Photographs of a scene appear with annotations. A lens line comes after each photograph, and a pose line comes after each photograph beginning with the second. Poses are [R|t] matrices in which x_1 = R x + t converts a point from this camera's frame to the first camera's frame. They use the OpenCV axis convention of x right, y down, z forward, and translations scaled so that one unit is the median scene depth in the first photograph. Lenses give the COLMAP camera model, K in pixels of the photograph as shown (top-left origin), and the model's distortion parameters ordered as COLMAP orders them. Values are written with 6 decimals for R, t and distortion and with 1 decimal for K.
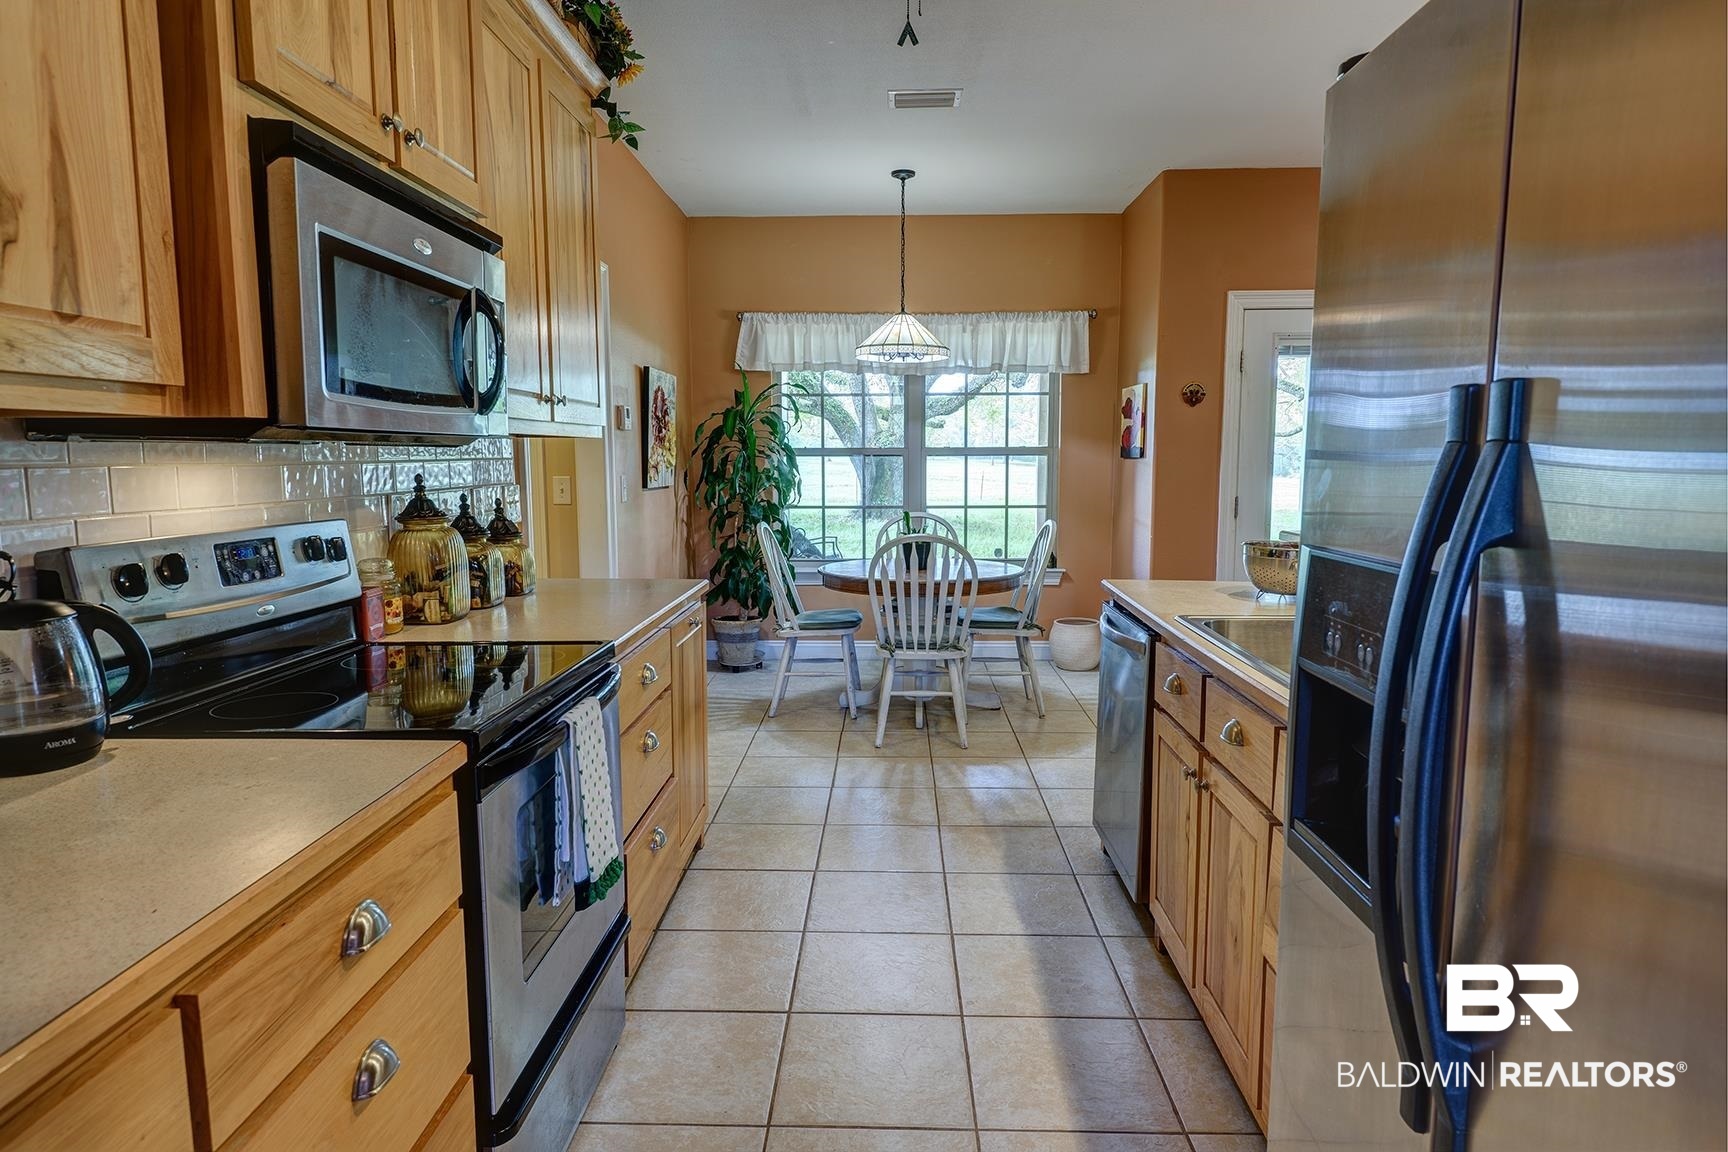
lens RADIAL K [[1059.0, 0, 871.2], [0, 1059.0, 573.8], [0, 0, 1]] dist [0.004266, 0.000852]
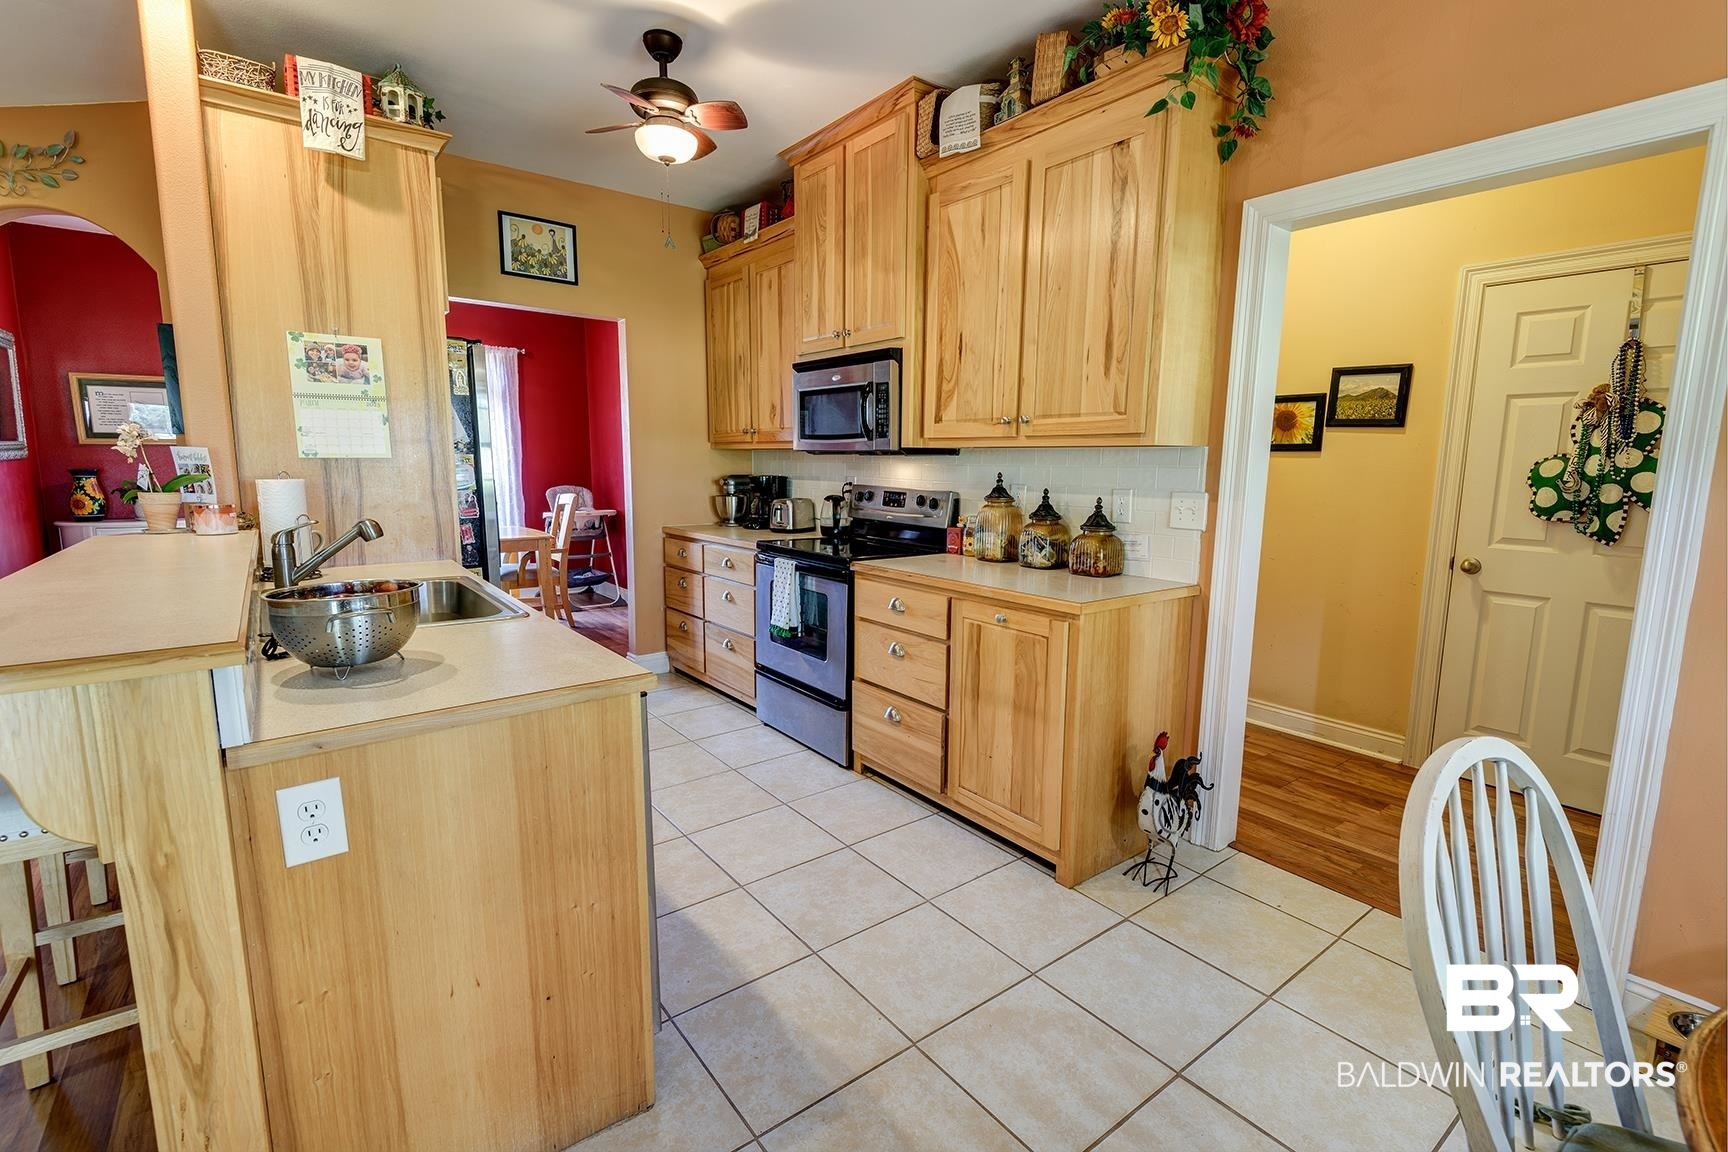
lens RADIAL K [[794.5, 0, 879.7], [0, 794.5, 584.9], [0, 0, 1]] dist [0.000394, -0.006725]
pose [[-0.779606, 0.092141, -0.619455, 0.209158], [-0.082458, 0.965405, 0.247376, -0.088365], [0.620818, 0.243934, -0.745037, 0.752875]]
